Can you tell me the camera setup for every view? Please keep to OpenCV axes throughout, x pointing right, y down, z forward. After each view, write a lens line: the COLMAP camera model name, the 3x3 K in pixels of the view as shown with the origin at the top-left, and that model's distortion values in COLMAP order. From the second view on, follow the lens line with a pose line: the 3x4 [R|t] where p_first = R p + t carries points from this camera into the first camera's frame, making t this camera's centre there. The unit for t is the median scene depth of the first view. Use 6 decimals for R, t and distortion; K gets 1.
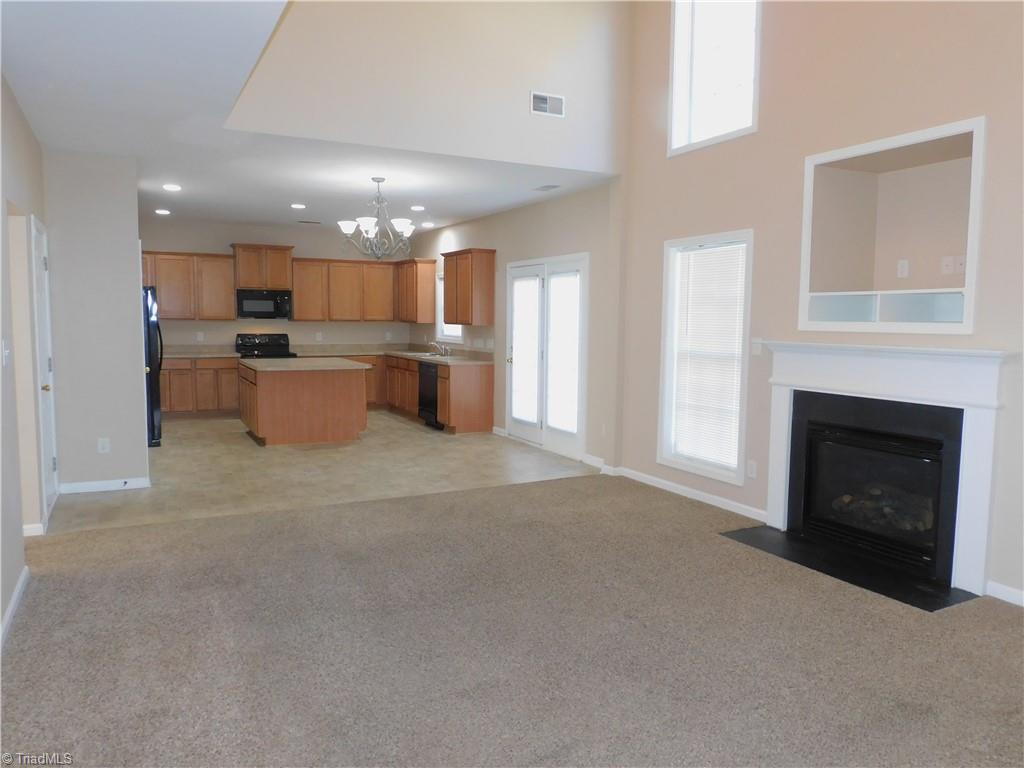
lens RADIAL K [[732.4, 0, 509.9], [0, 732.4, 380.6], [0, 0, 1]] dist [0.044533, -0.000663]
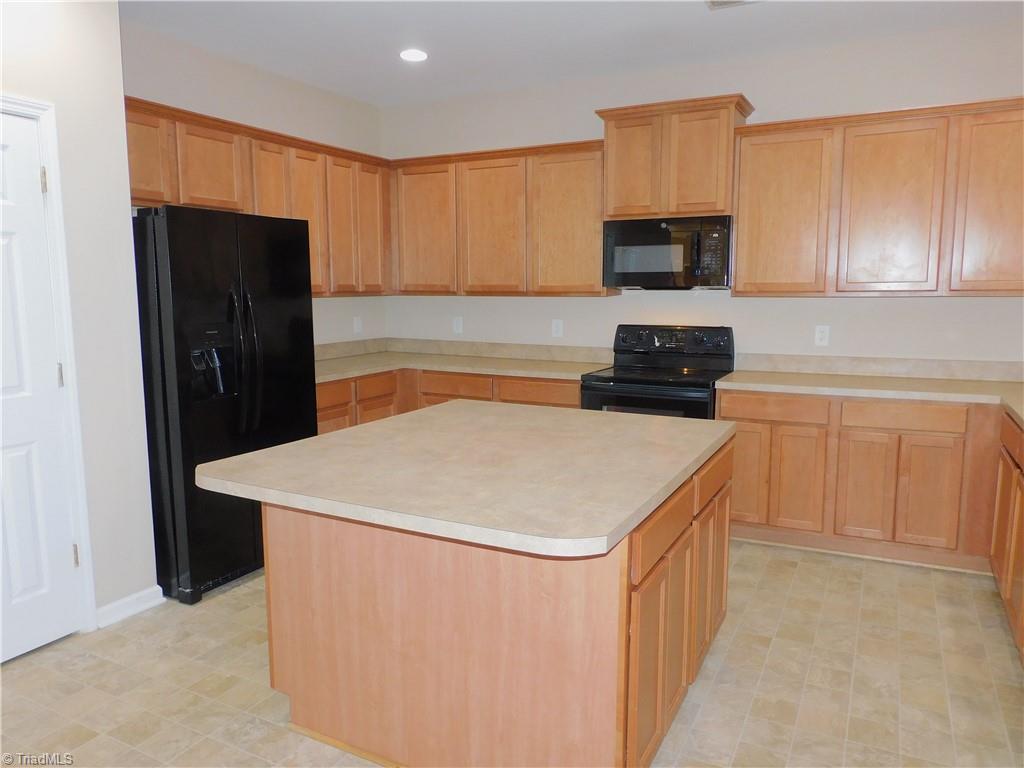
lens RADIAL K [[723.9, 0, 512.0], [0, 723.9, 384.0], [0, 0, 1]] dist [-0.022581, -0.001783]
pose [[0.568076, 0.095803, -0.817381, -0.047545], [-0.064872, 0.995323, 0.071573, -0.055405], [0.820415, 0.012366, 0.571635, 0.706932]]
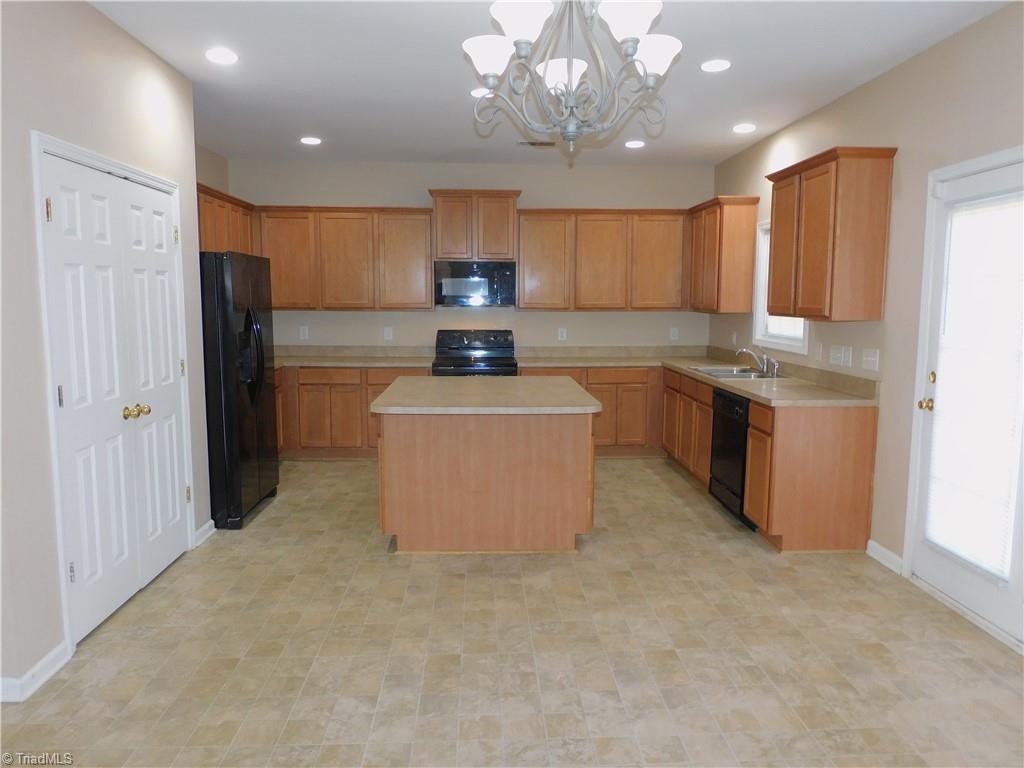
lens RADIAL K [[723.9, 0, 512.0], [0, 723.9, 384.0], [0, 0, 1]] dist [-0.022581, -0.001783]
pose [[0.905209, 0.041738, -0.422911, -0.035031], [-0.030930, 0.998997, 0.032391, -0.038555], [0.423839, -0.016240, 0.905592, 0.446597]]
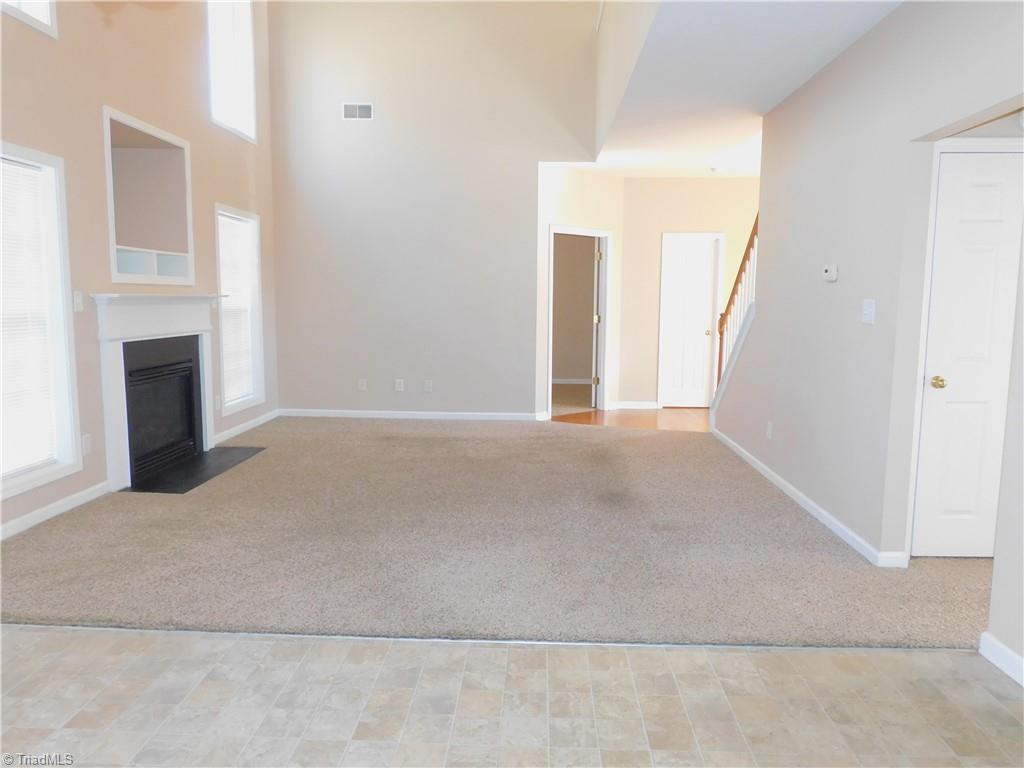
lens RADIAL K [[723.9, 0, 512.0], [0, 723.9, 384.0], [0, 0, 1]] dist [-0.022581, -0.001783]
pose [[-0.861761, -0.092810, 0.498752, -0.688968], [0.011848, 0.979173, 0.202681, -0.152032], [-0.507176, 0.180572, -0.842714, 1.925986]]
